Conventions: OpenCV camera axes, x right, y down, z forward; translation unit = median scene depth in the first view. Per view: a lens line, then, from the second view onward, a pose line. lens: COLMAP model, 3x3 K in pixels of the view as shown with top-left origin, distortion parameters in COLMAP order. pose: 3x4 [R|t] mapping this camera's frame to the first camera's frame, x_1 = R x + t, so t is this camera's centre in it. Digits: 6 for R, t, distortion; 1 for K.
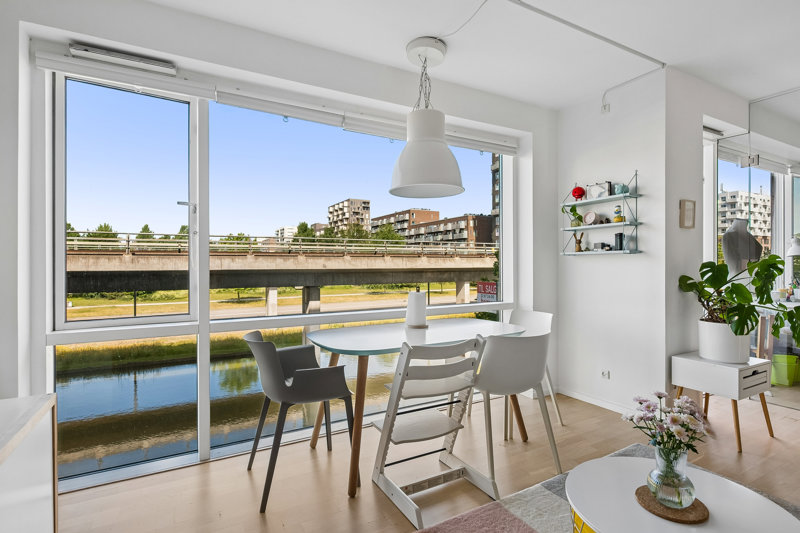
lens RADIAL K [[405.5, 0, 399.7], [0, 405.5, 264.2], [0, 0, 1]] dist [0.002807, 0.000628]
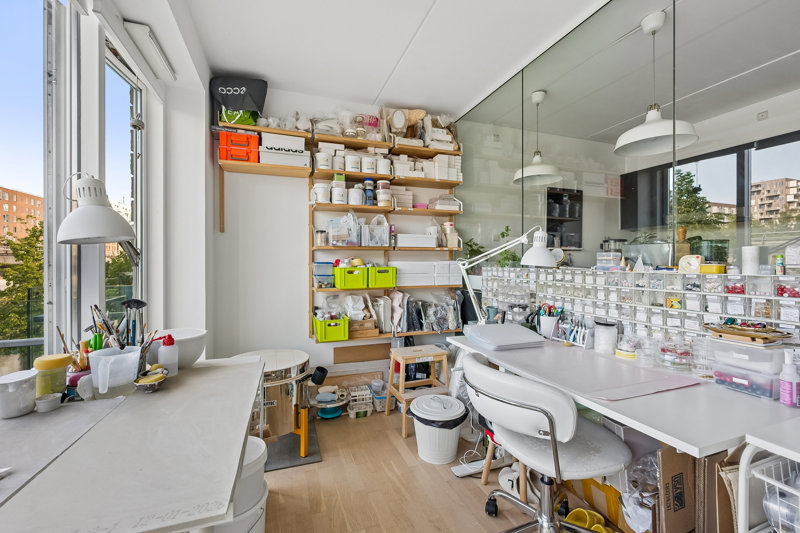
lens RADIAL K [[338.7, 0, 401.1], [0, 338.7, 261.4], [0, 0, 1]] dist [-0.000011, -0.000032]
pose [[0.154974, 0.003415, 0.987913, 0.150381], [-0.000087, 0.999994, -0.003443, -0.001112], [-0.987919, 0.000447, 0.154973, 0.145804]]
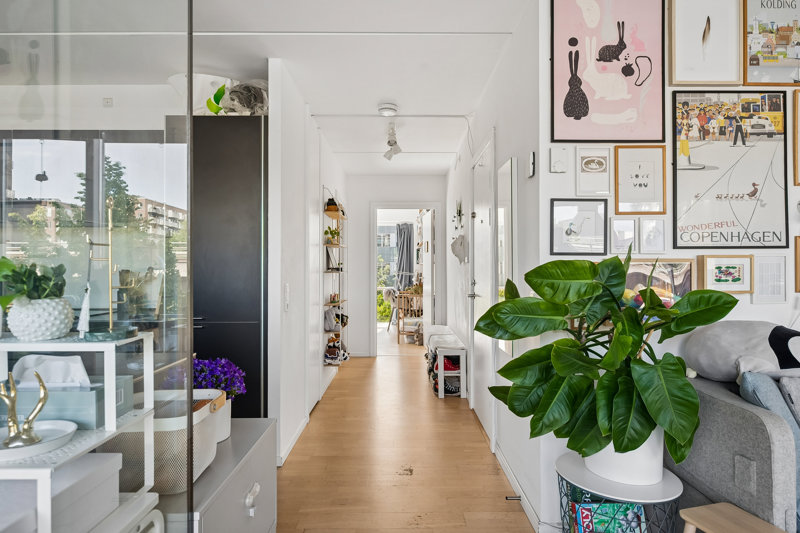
lens RADIAL K [[460.9, 0, 397.7], [0, 460.9, 268.3], [0, 0, 1]] dist [-0.004505, -0.001926]
pose [[-0.872569, 0.007166, 0.488438, 0.148534], [0.005004, 0.999971, -0.005731, -0.003456], [-0.488465, -0.002557, -0.872580, 0.110305]]
